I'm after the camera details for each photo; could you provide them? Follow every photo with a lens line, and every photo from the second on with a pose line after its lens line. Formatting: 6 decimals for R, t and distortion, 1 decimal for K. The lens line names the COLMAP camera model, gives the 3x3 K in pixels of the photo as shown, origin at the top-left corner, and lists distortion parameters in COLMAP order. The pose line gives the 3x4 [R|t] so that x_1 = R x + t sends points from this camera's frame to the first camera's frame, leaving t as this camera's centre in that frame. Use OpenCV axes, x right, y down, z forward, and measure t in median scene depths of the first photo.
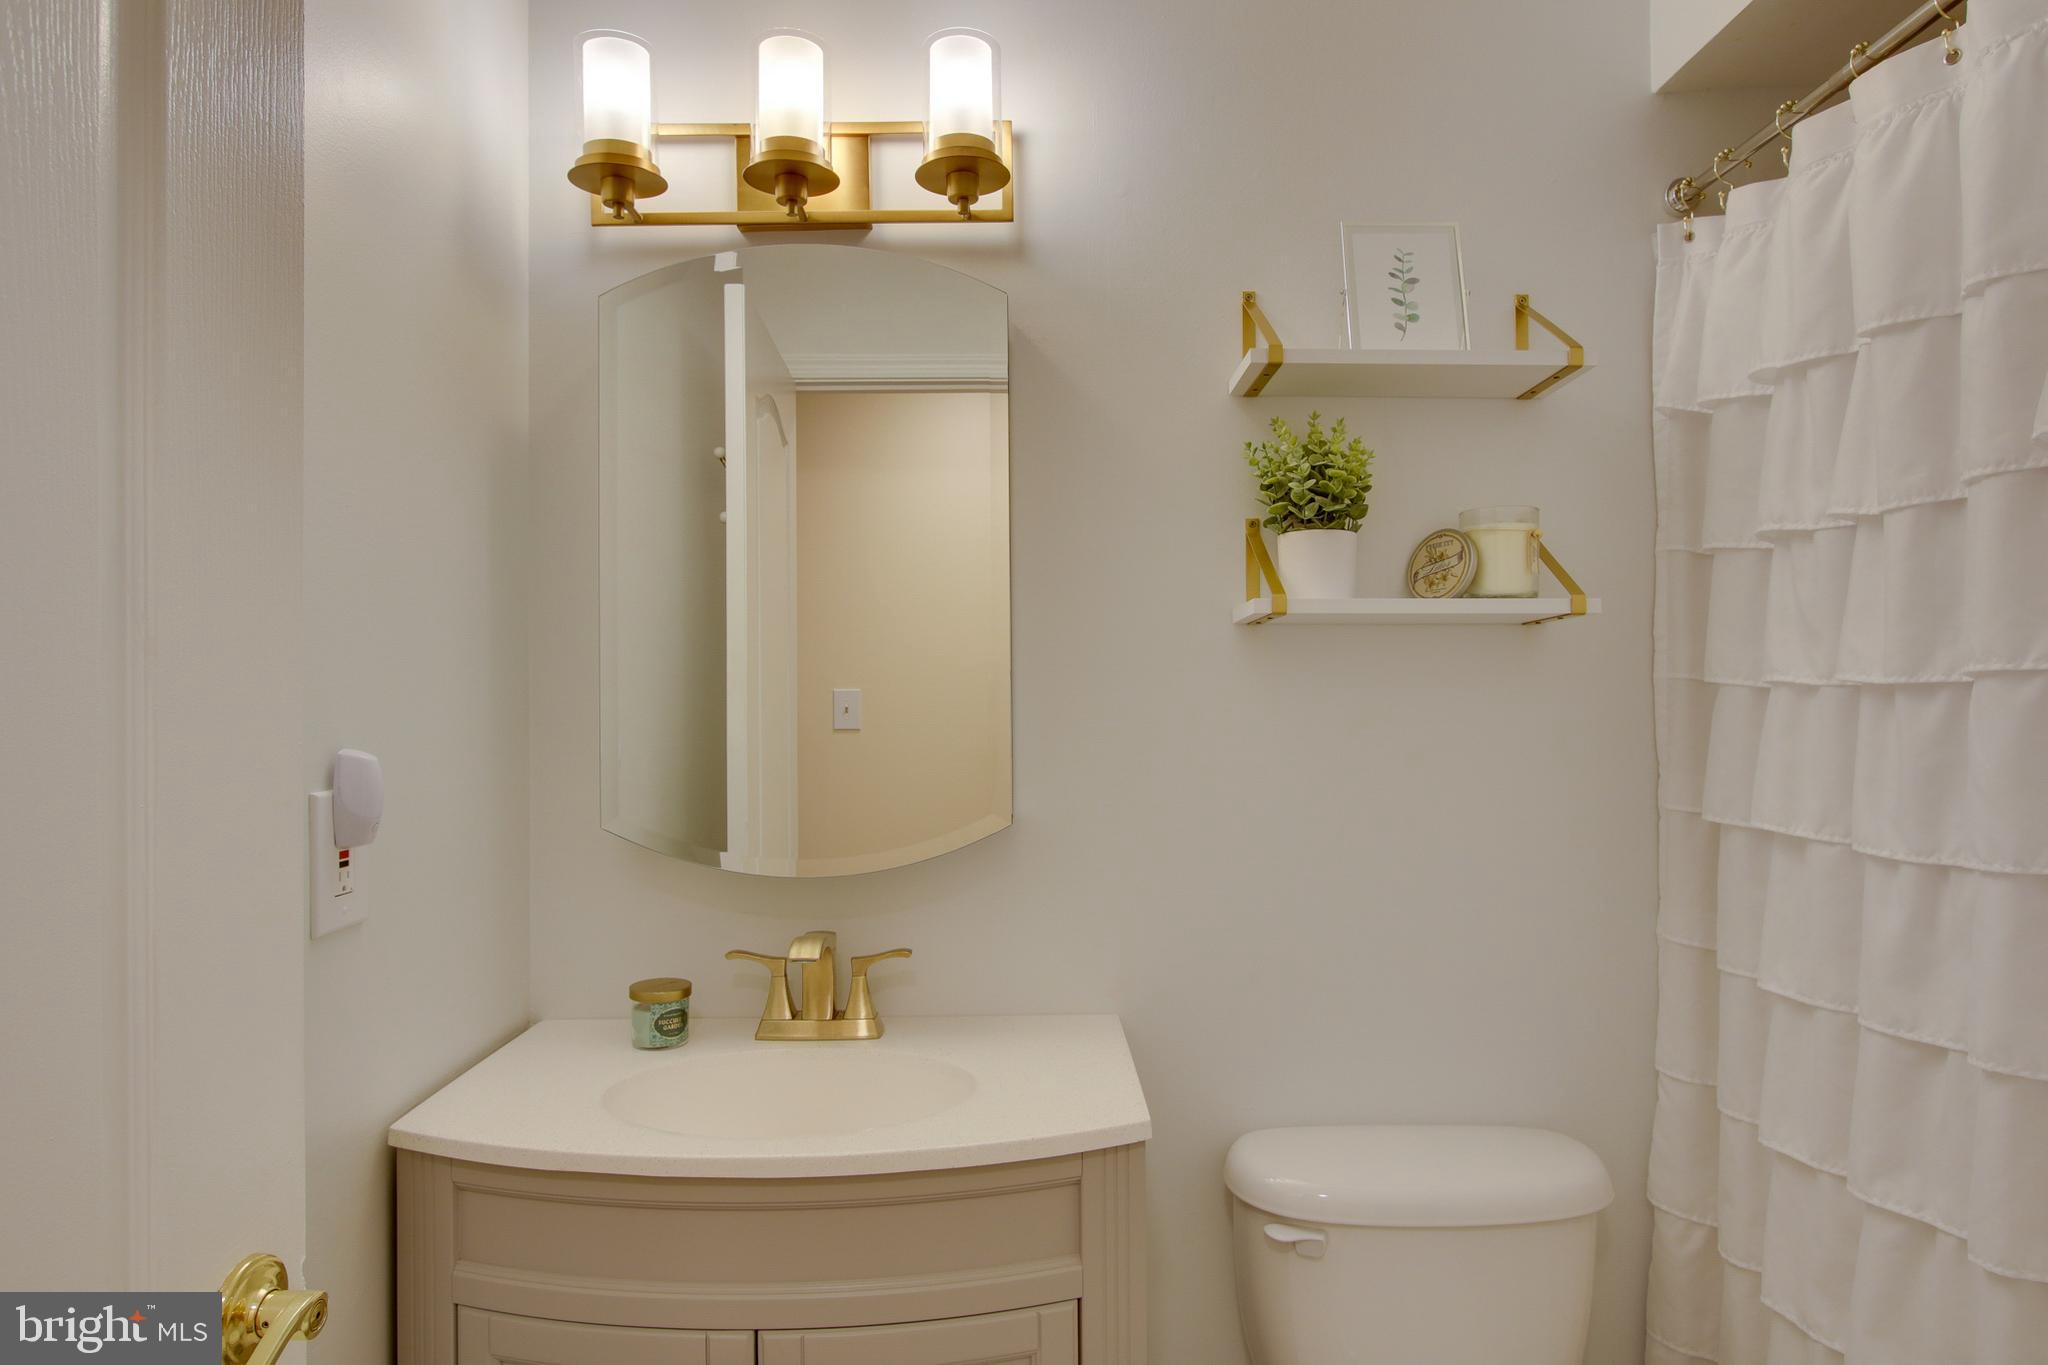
lens RADIAL K [[1191.8, 0, 1024.0], [0, 1191.8, 682.5], [0, 0, 1]] dist [-0.035311, 0.012197]
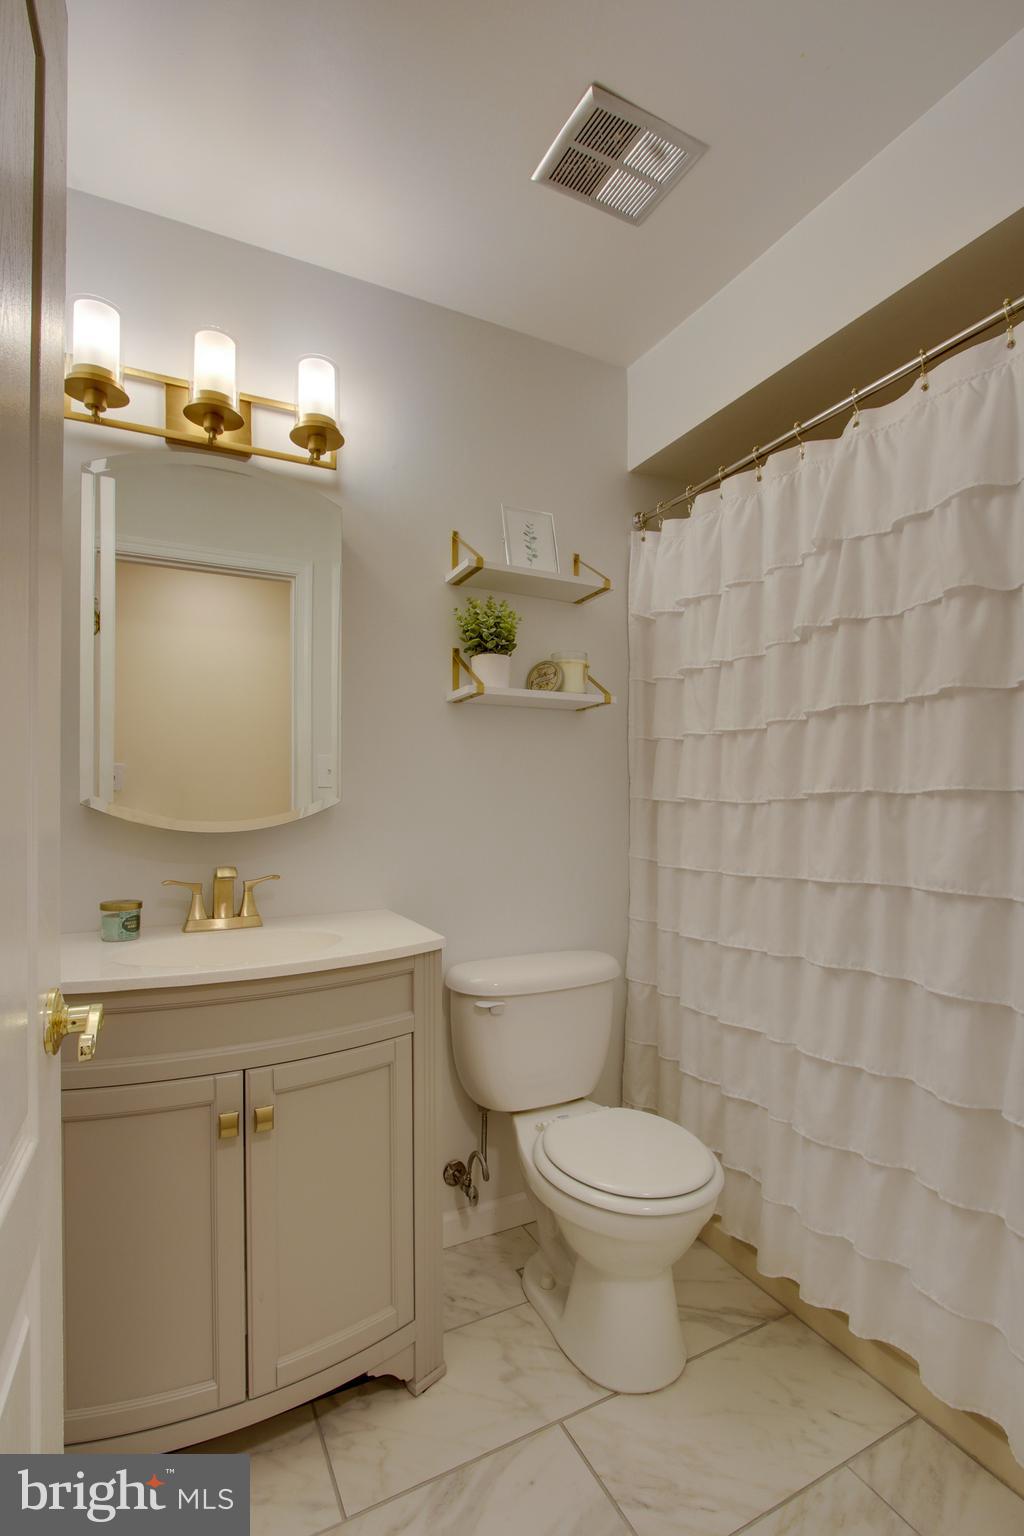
lens RADIAL K [[712.8, 0, 514.1], [0, 712.8, 791.5], [0, 0, 1]] dist [-0.030966, 0.001043]
pose [[0.891645, 0.006868, 0.452683, -0.269139], [-0.006314, 0.999976, -0.002734, 0.107428], [-0.452691, -0.000421, 0.891667, -0.083871]]
